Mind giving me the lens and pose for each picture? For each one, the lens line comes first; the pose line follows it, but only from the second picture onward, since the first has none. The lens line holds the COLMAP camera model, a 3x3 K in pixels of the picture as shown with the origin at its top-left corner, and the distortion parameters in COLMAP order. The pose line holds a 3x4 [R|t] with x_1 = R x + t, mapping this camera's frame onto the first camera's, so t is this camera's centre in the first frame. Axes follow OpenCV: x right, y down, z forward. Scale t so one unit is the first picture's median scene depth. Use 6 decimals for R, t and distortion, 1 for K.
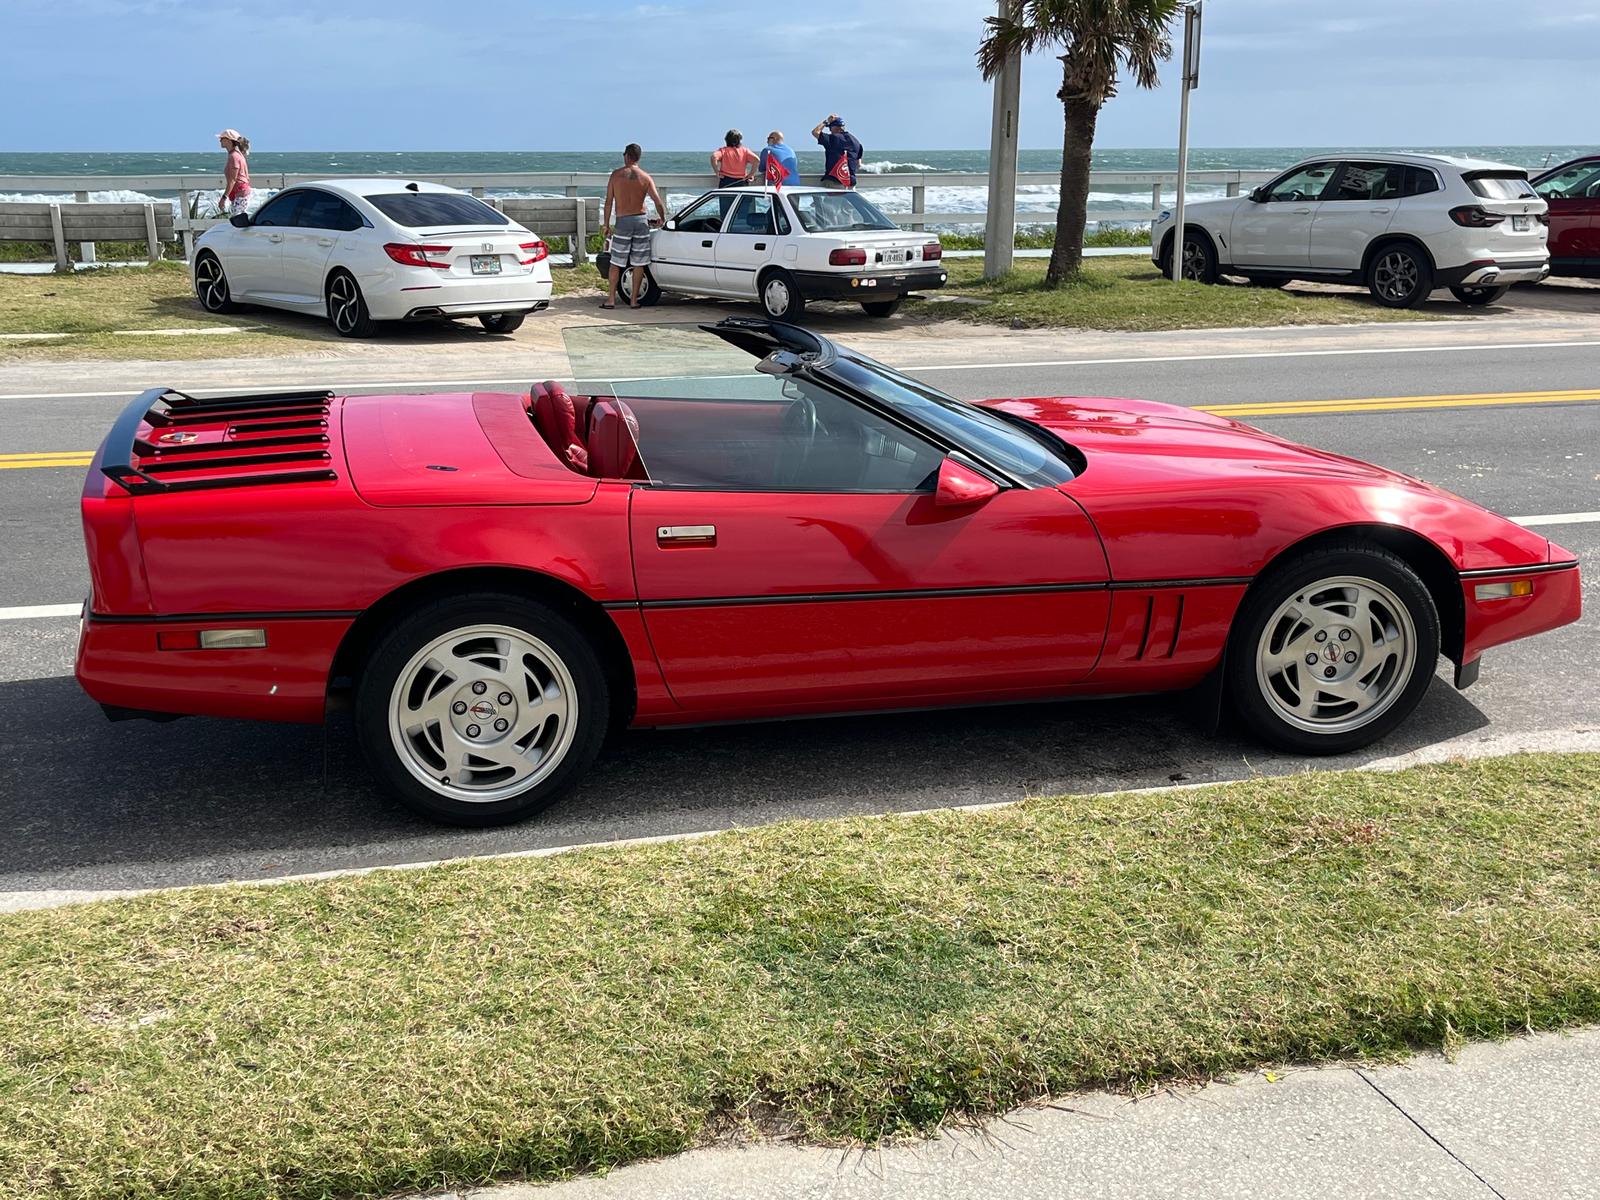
lens RADIAL K [[1821.6, 0, 800.9], [0, 1821.6, 591.4], [0, 0, 1]] dist [0.063280, 0.000000]
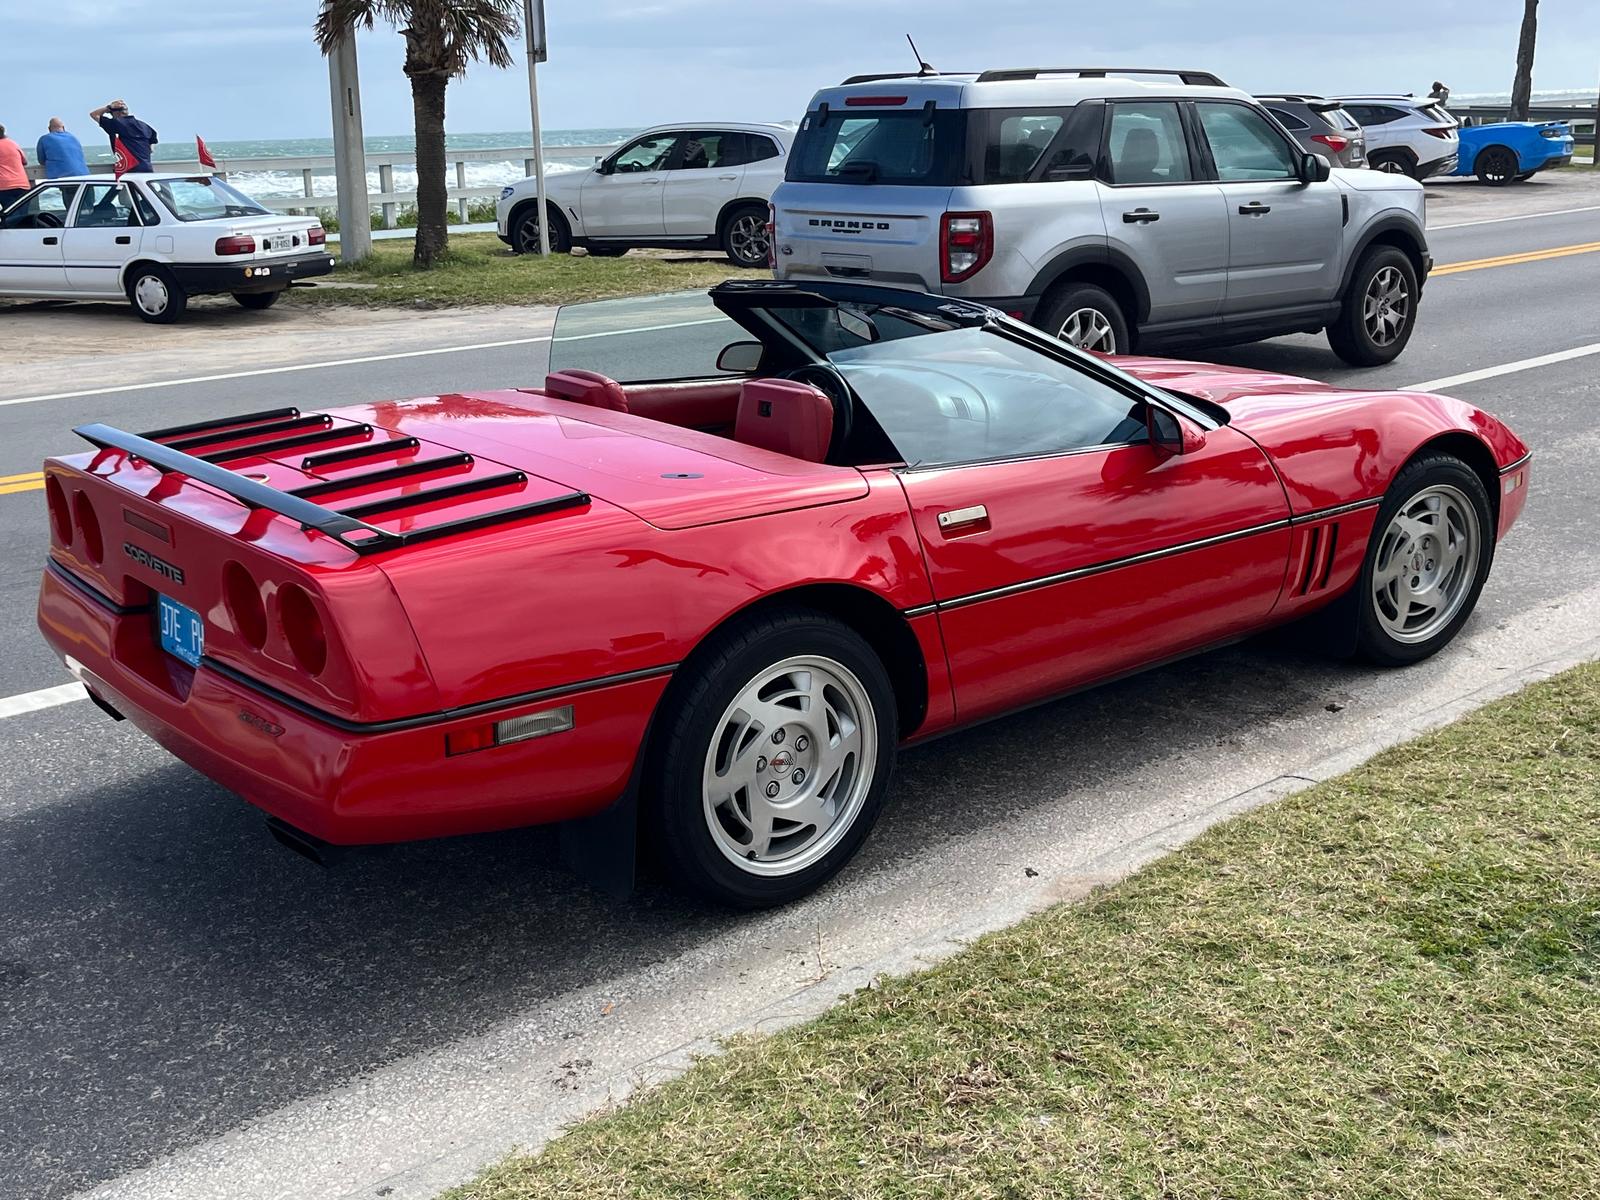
lens RADIAL K [[1762.7, 0, 800.1], [0, 1762.7, 609.1], [0, 0, 1]] dist [0.024558, 0.000000]
pose [[0.898807, -0.142596, 0.414503, -0.108529], [0.132521, 0.989755, 0.053134, -0.009771], [-0.417833, 0.007173, 0.908495, 0.062413]]
